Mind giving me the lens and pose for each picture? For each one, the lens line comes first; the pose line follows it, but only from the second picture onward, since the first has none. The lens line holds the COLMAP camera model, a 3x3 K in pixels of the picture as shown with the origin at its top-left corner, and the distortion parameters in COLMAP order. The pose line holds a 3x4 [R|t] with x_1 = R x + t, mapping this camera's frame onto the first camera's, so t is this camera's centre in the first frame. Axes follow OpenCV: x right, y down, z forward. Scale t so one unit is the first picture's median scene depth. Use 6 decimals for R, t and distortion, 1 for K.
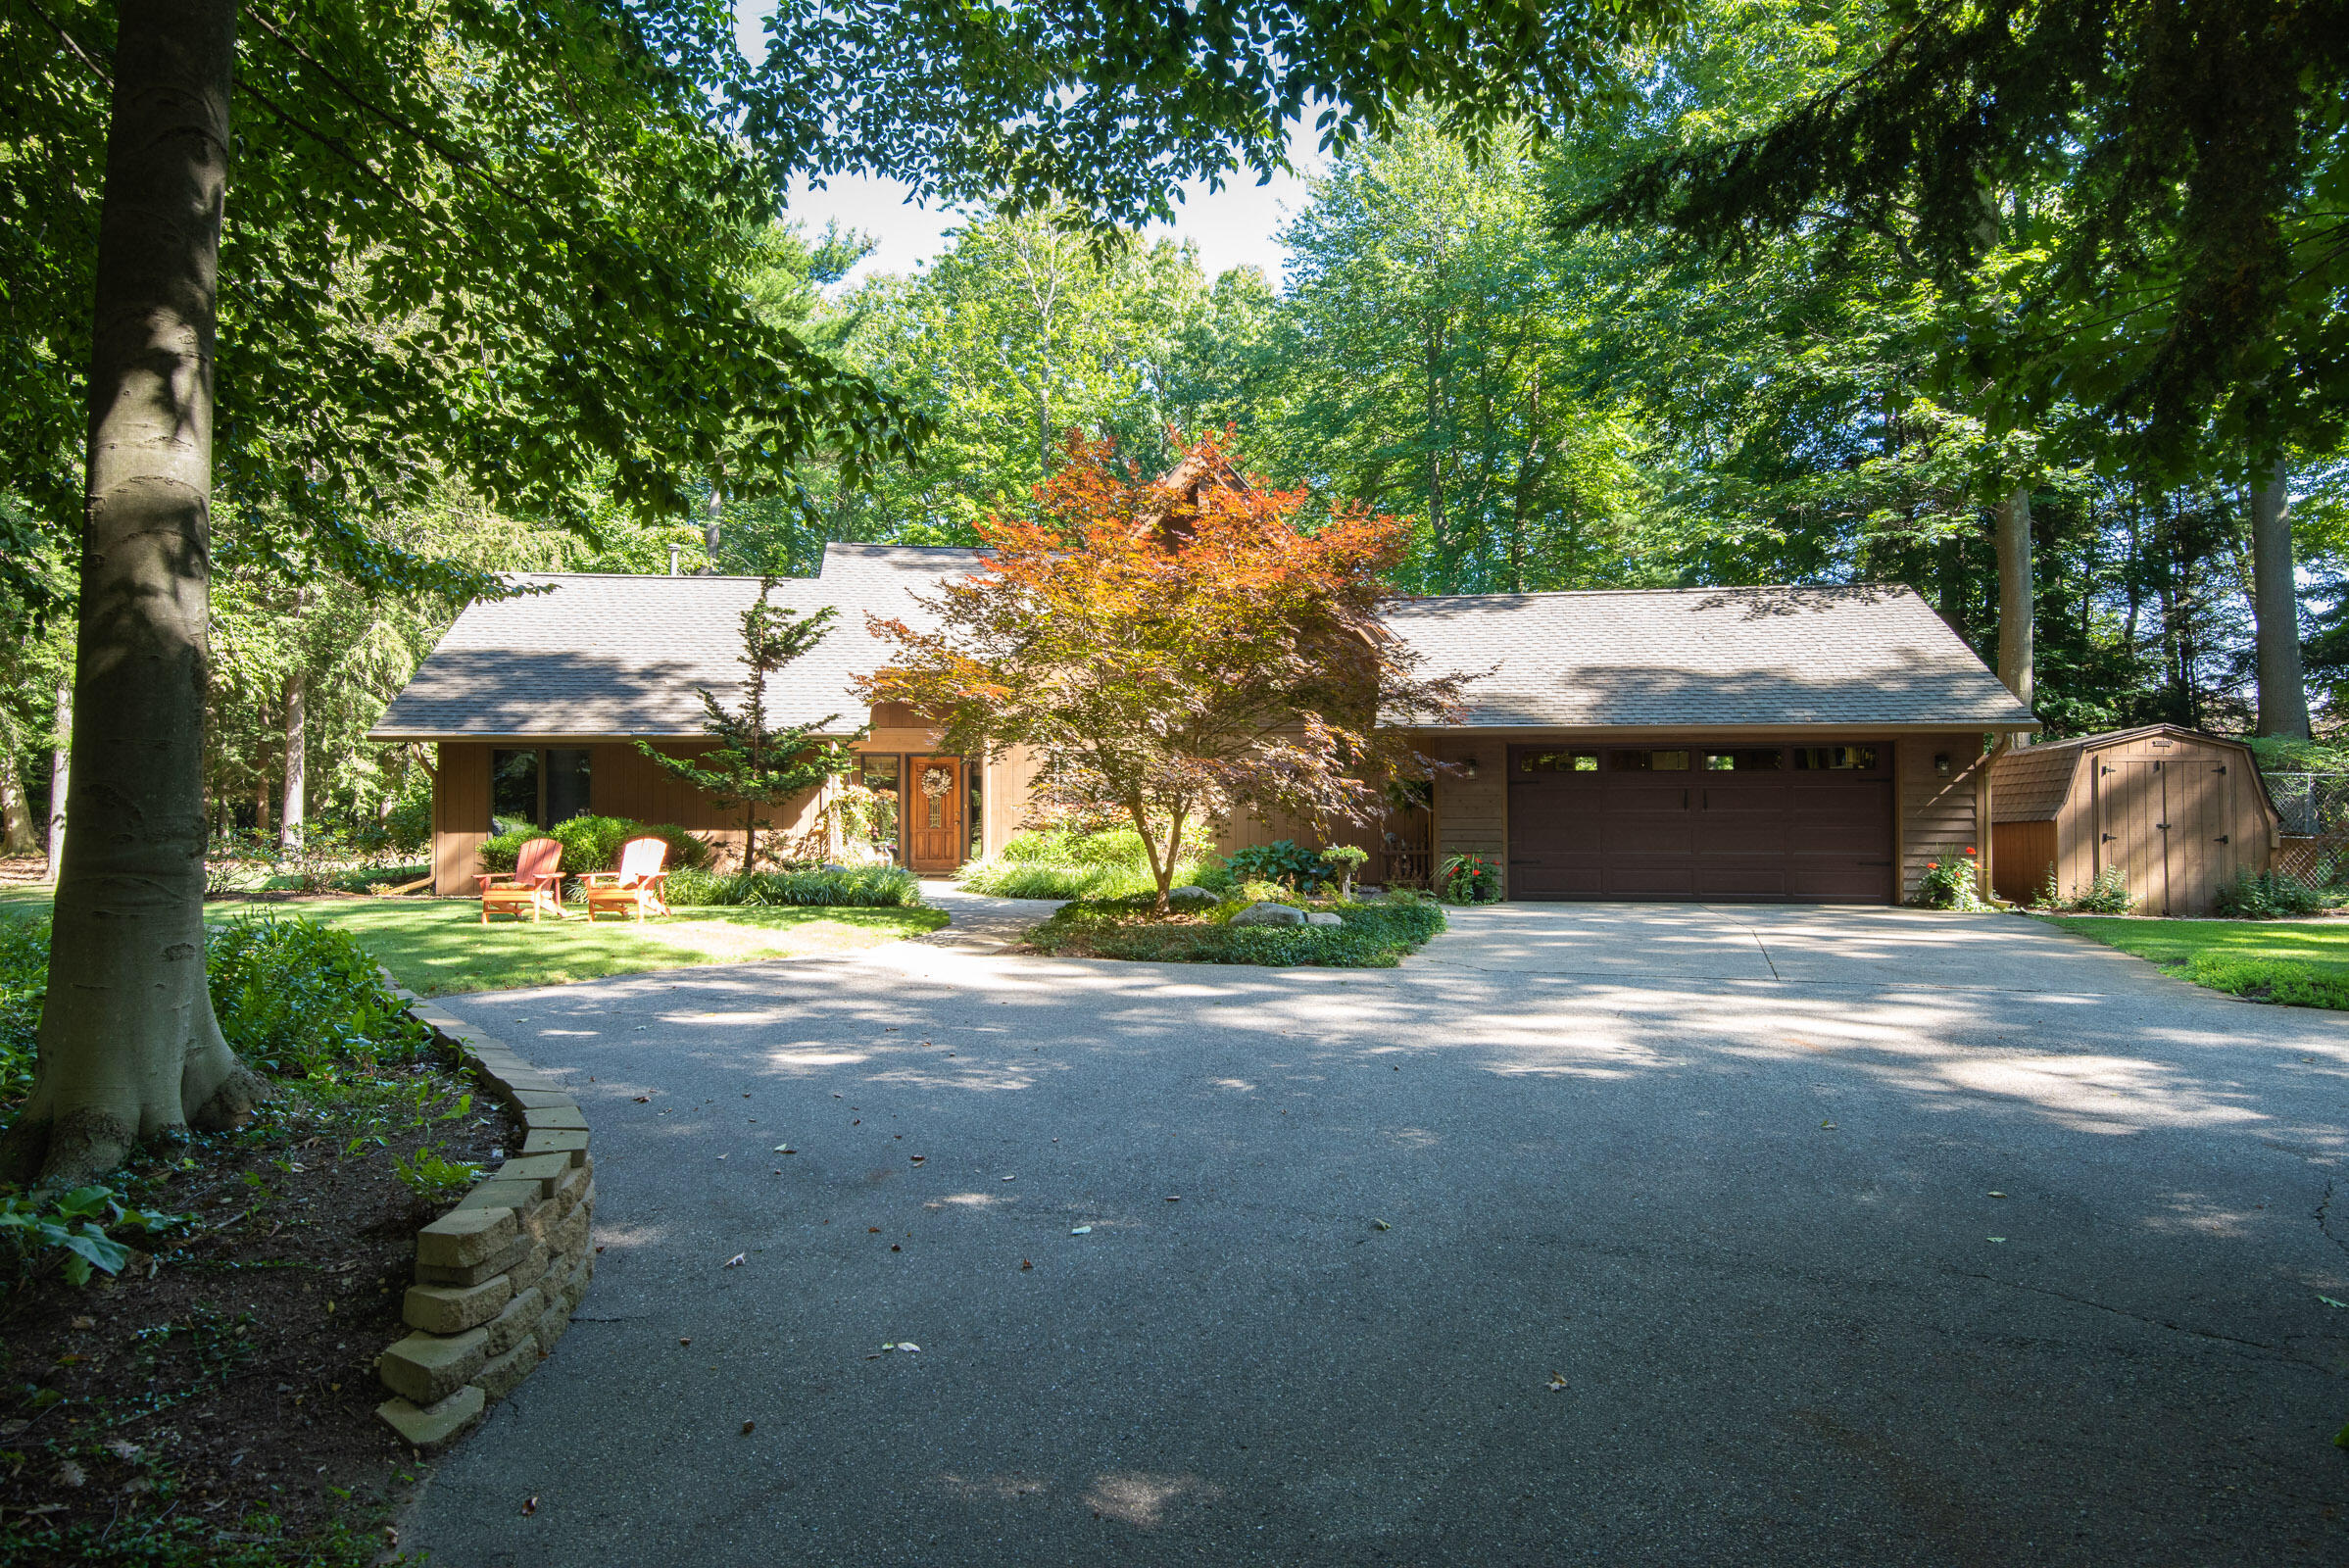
lens RADIAL K [[1471.3, 0, 1164.8], [0, 1471.3, 782.3], [0, 0, 1]] dist [0.000556, 0.000898]
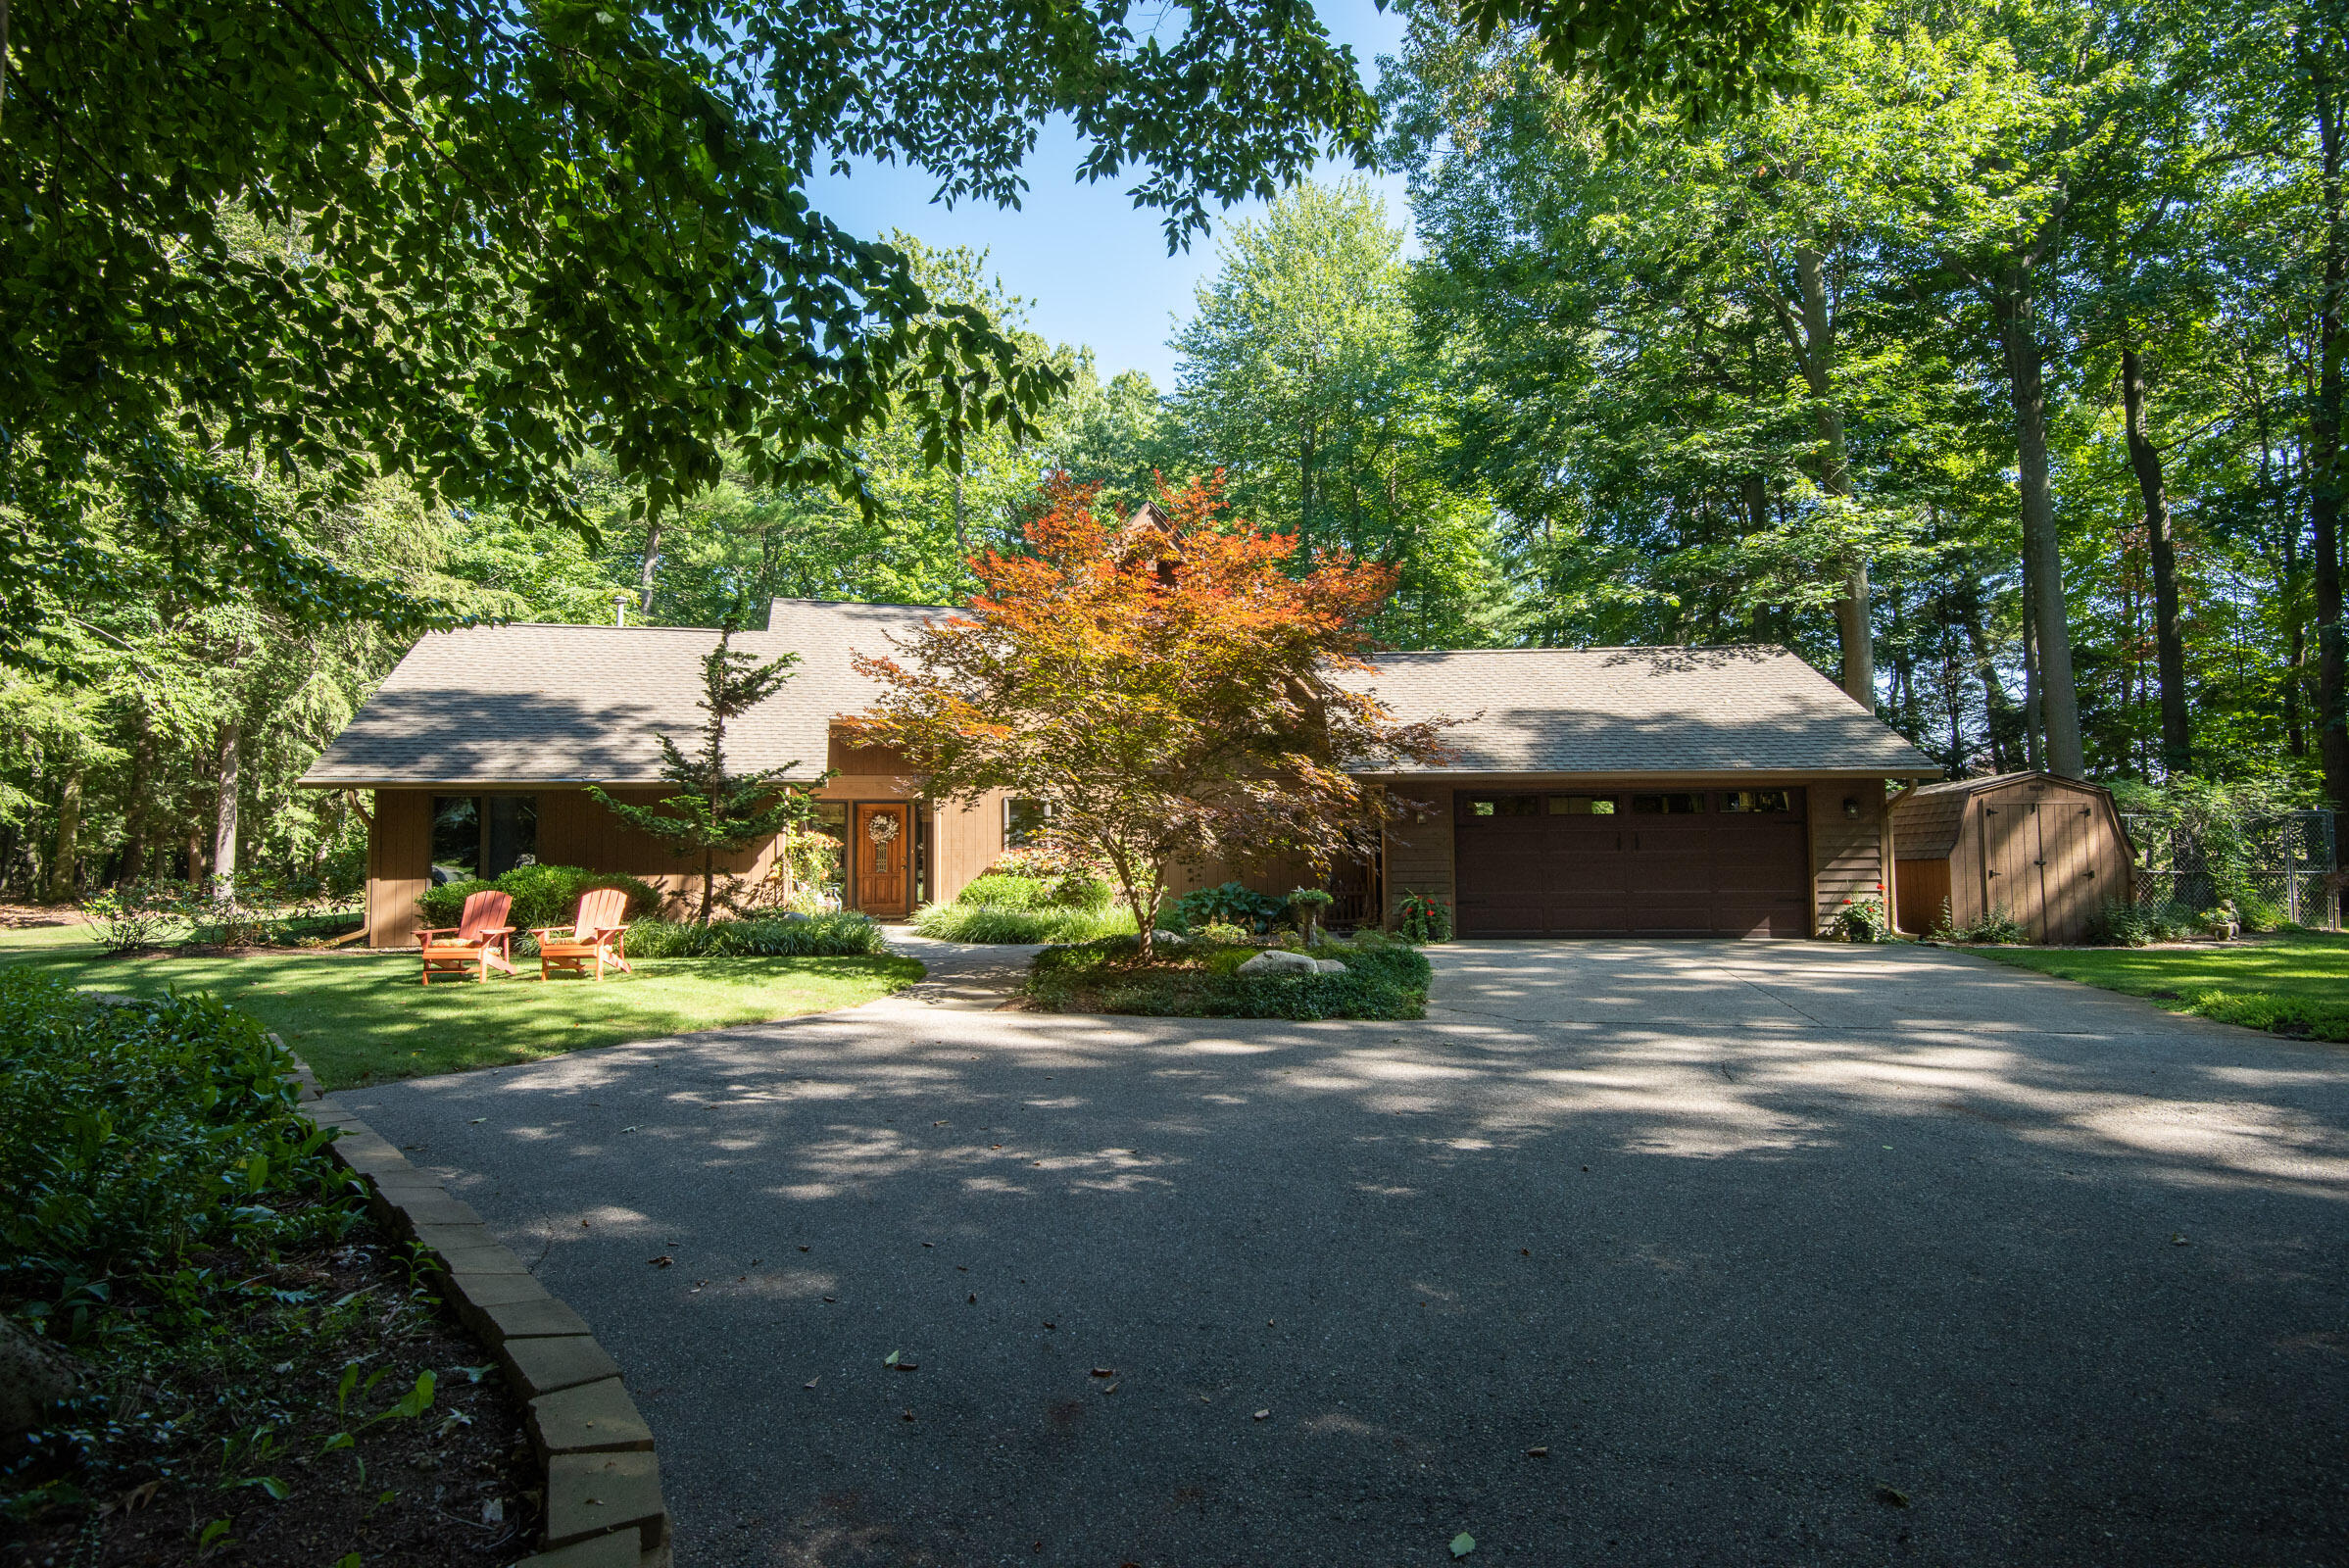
lens RADIAL K [[1274.8, 0, 1190.8], [0, 1274.8, 774.3], [0, 0, 1]] dist [-0.016692, -0.004200]
pose [[0.993462, -0.000290, 0.114161, -0.055802], [0.004894, 0.999185, -0.040056, -0.000975], [-0.114056, 0.040353, 0.992654, 0.111058]]
